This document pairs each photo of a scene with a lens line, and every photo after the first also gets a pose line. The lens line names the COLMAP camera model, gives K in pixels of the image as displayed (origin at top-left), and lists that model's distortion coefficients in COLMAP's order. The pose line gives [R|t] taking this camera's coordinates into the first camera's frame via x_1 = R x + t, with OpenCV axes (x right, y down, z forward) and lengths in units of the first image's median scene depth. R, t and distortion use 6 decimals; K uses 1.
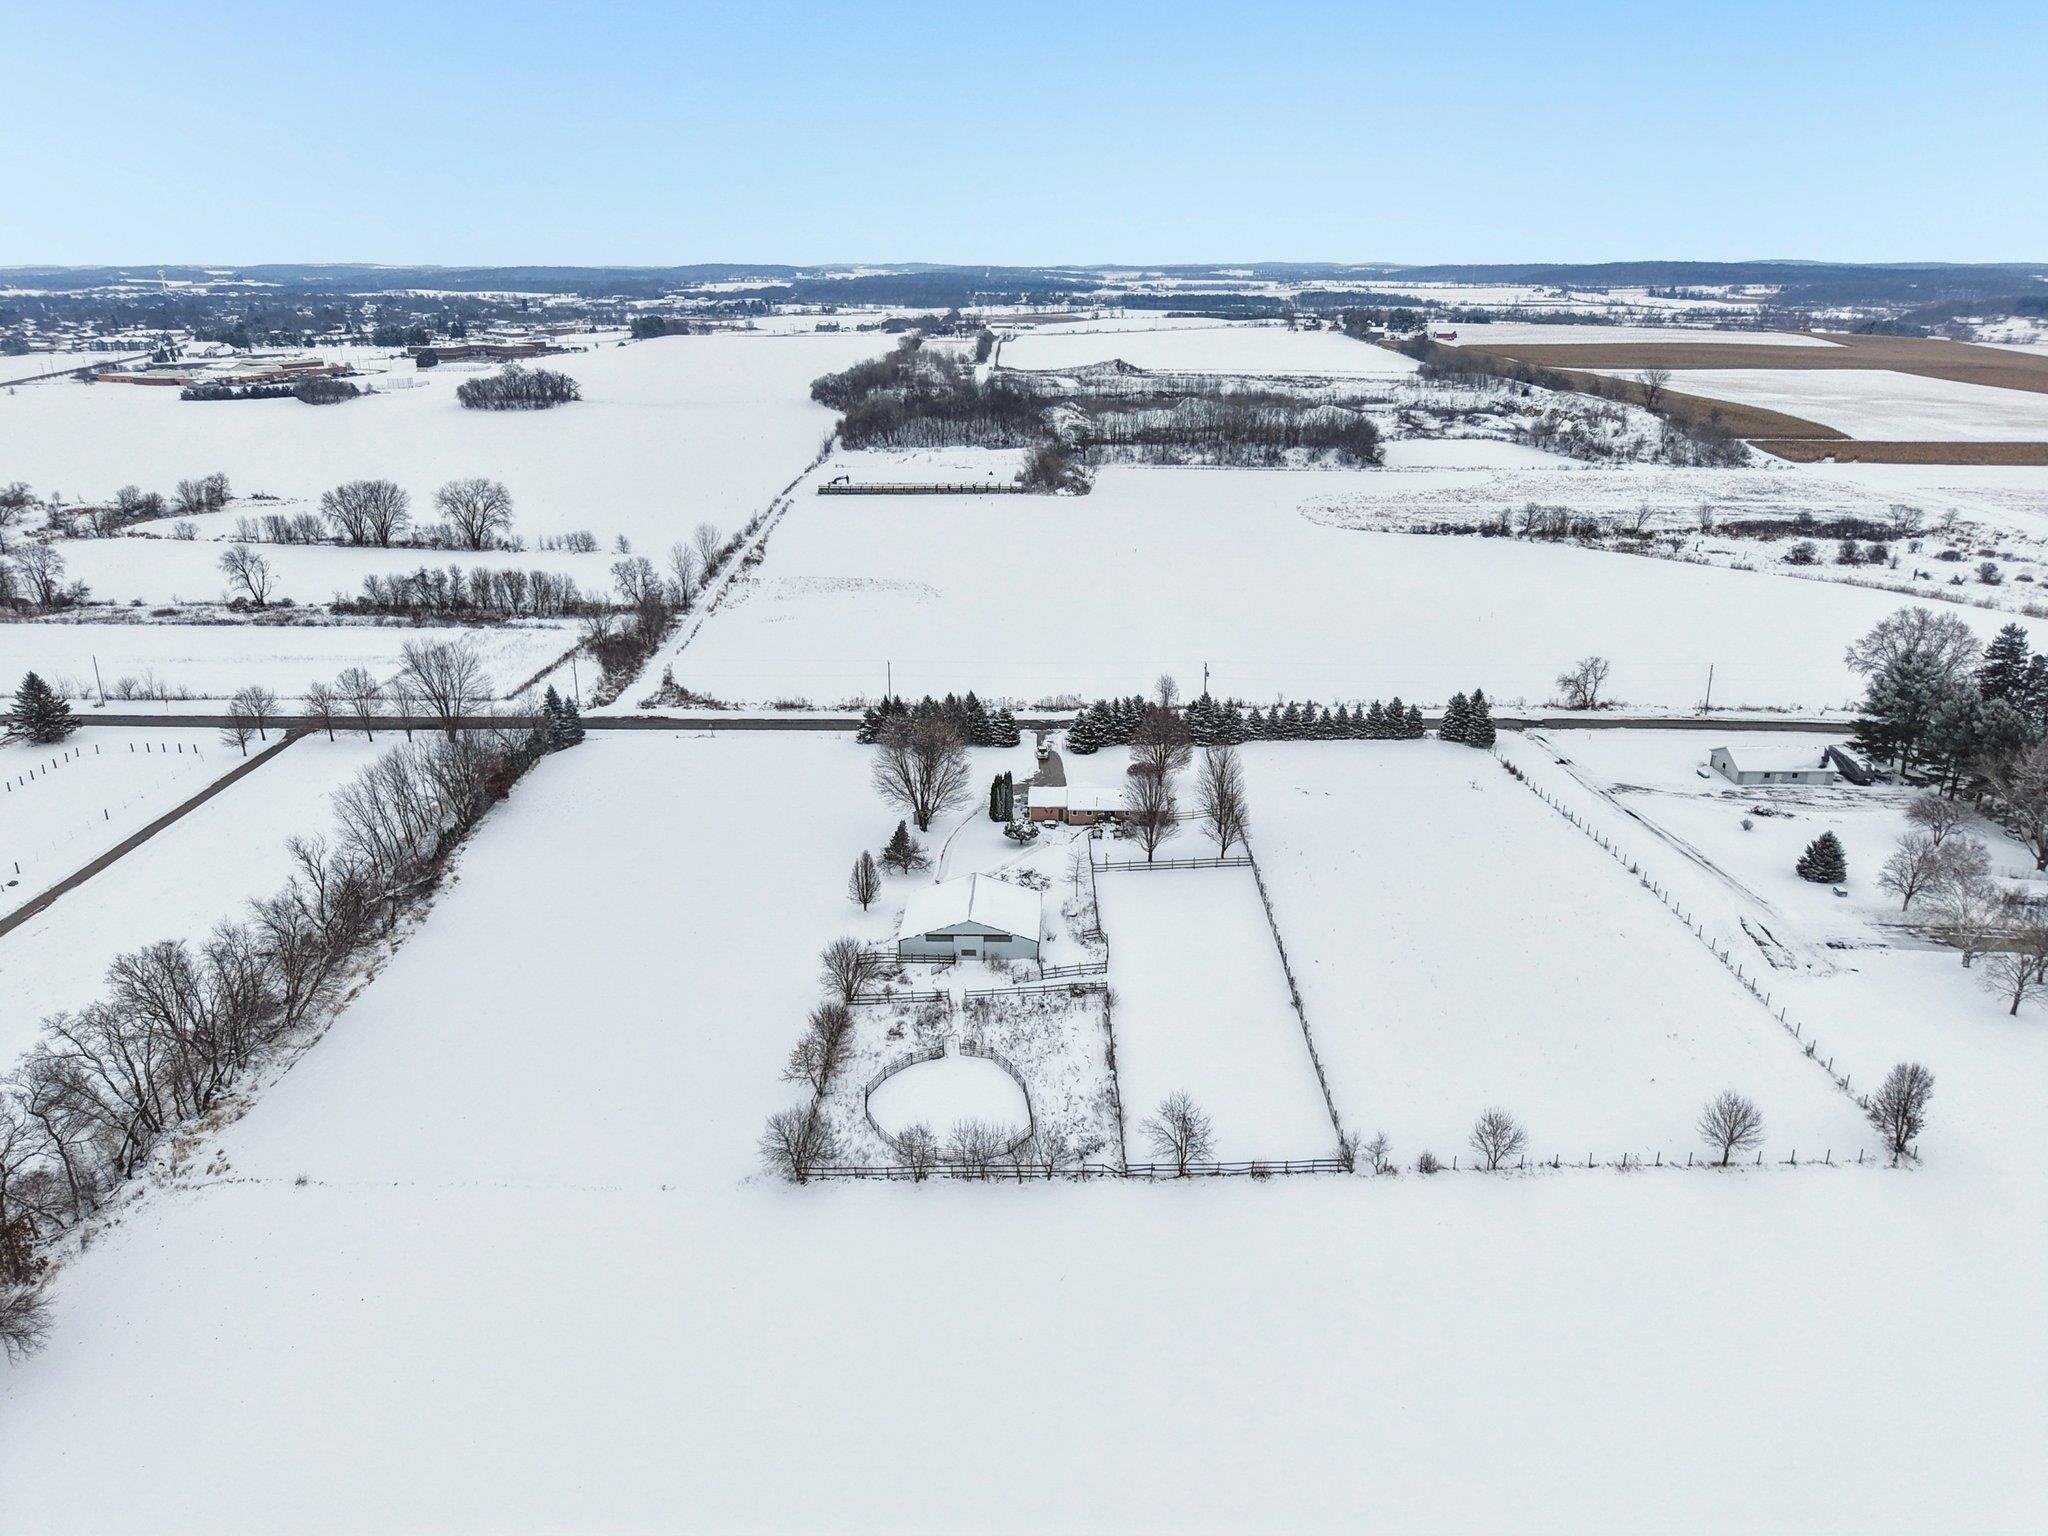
lens RADIAL K [[1379.9, 0, 1025.9], [0, 1379.9, 774.5], [0, 0, 1]] dist [0.033720, -0.051443]
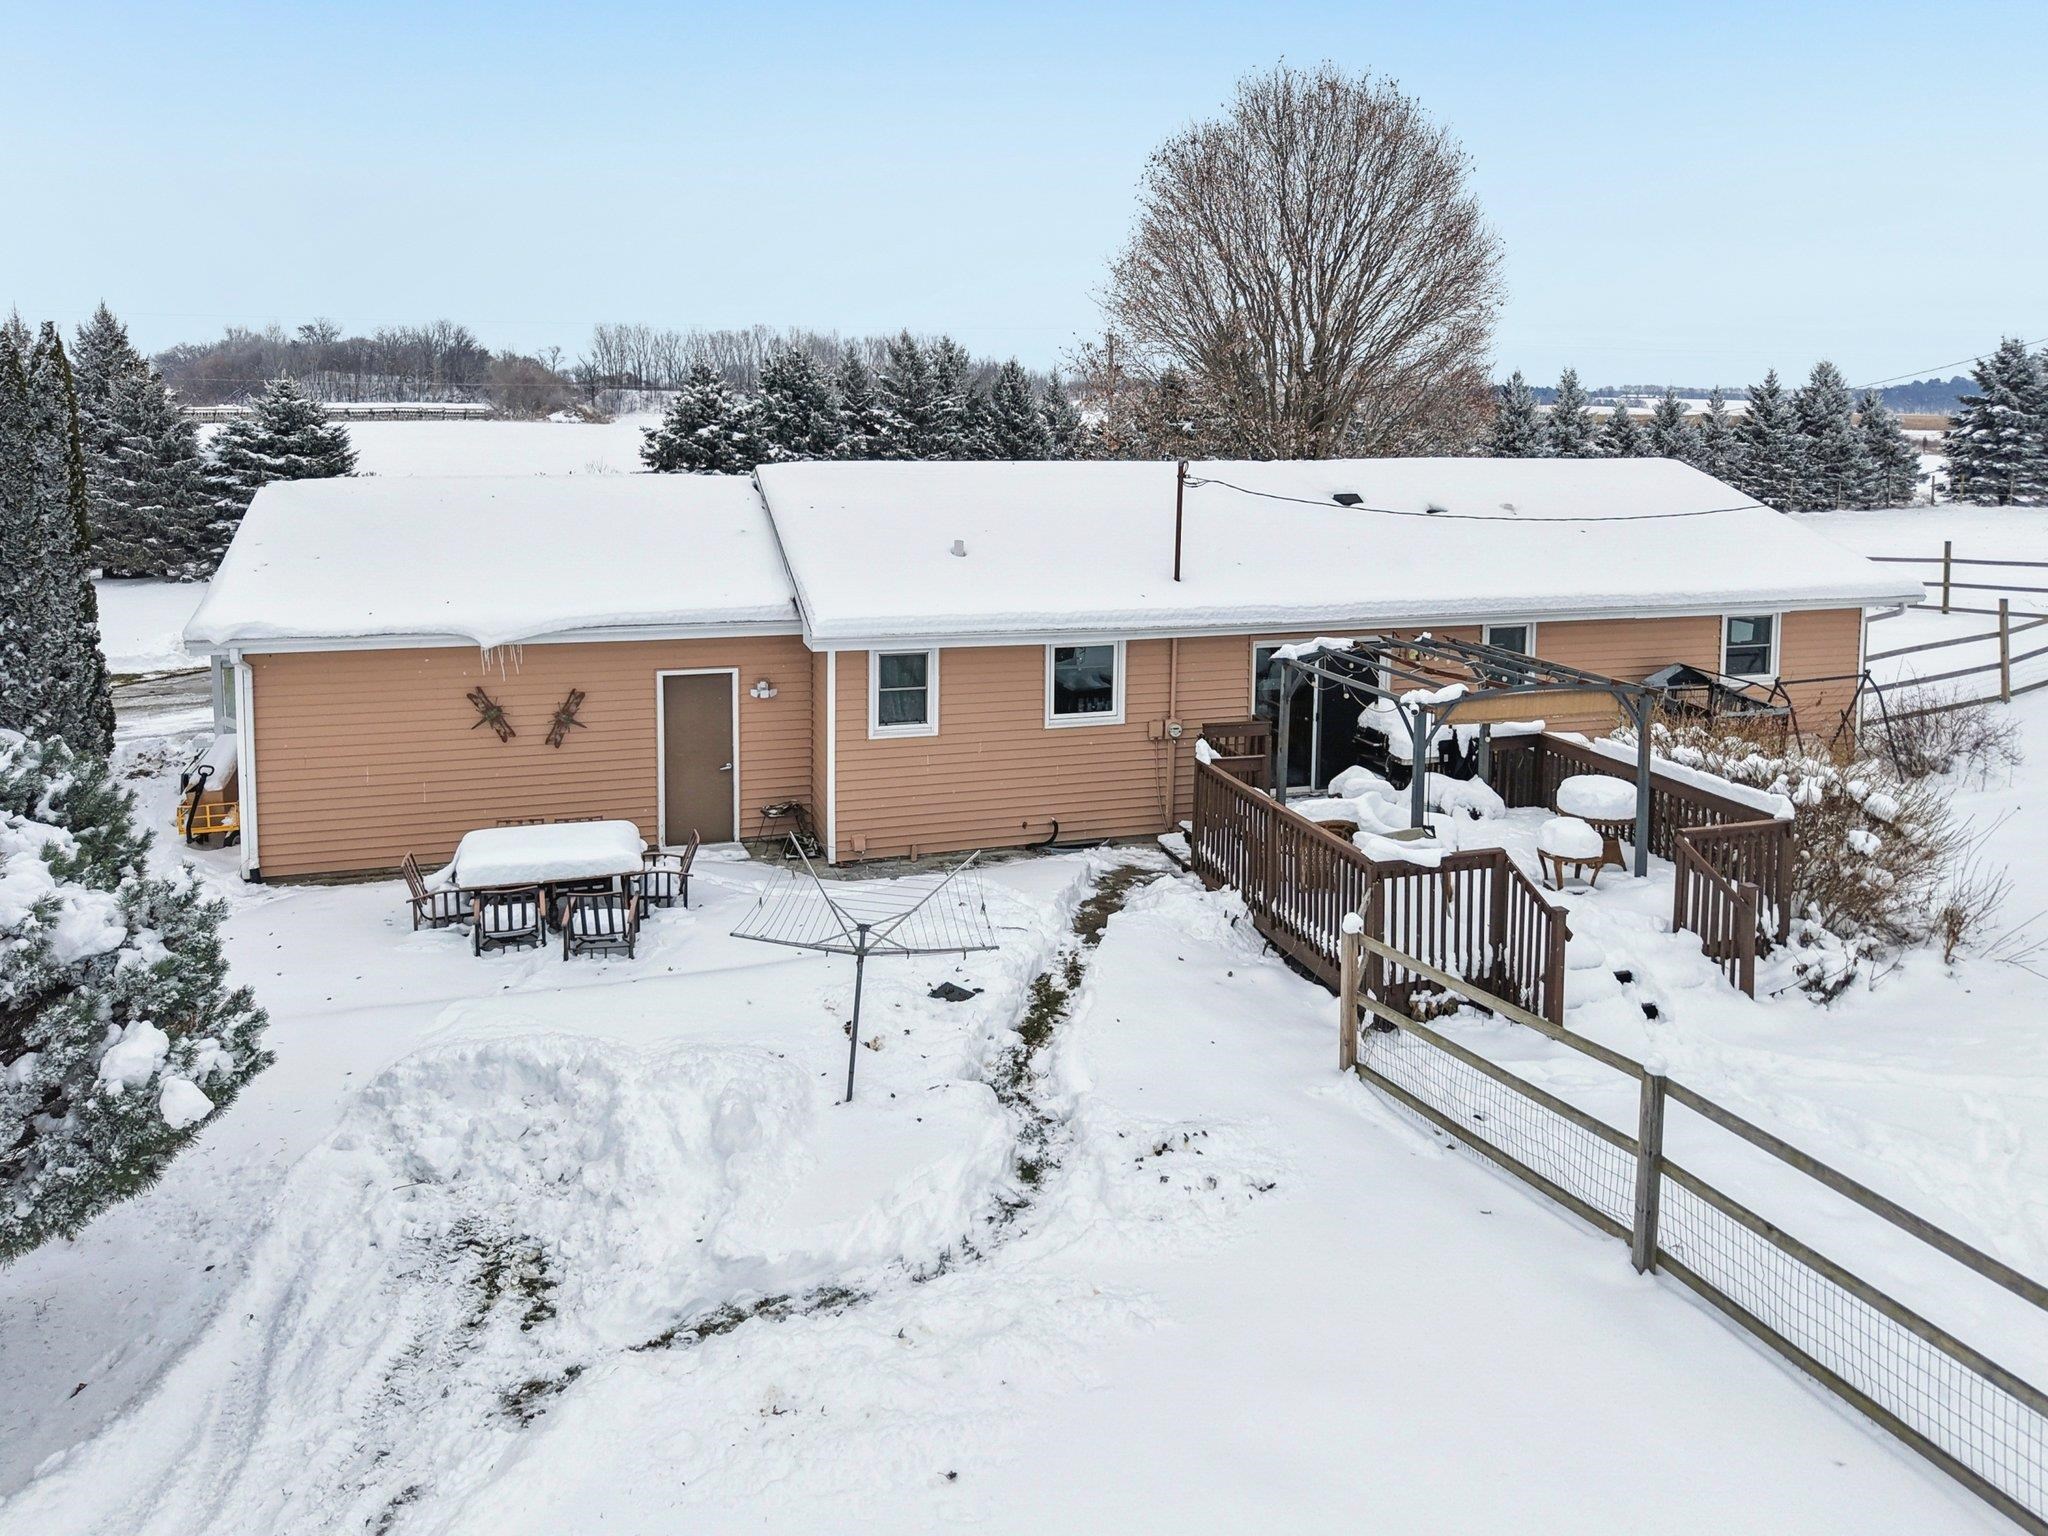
lens RADIAL K [[1473.0, 0, 1023.9], [0, 1473.0, 531.4], [0, 0, 1]] dist [0.002156, -0.001264]
pose [[0.944546, -0.019312, 0.327811, 0.009581], [0.104841, 0.963760, -0.245308, 0.023633], [-0.311193, 0.266073, 0.912340, 0.553395]]
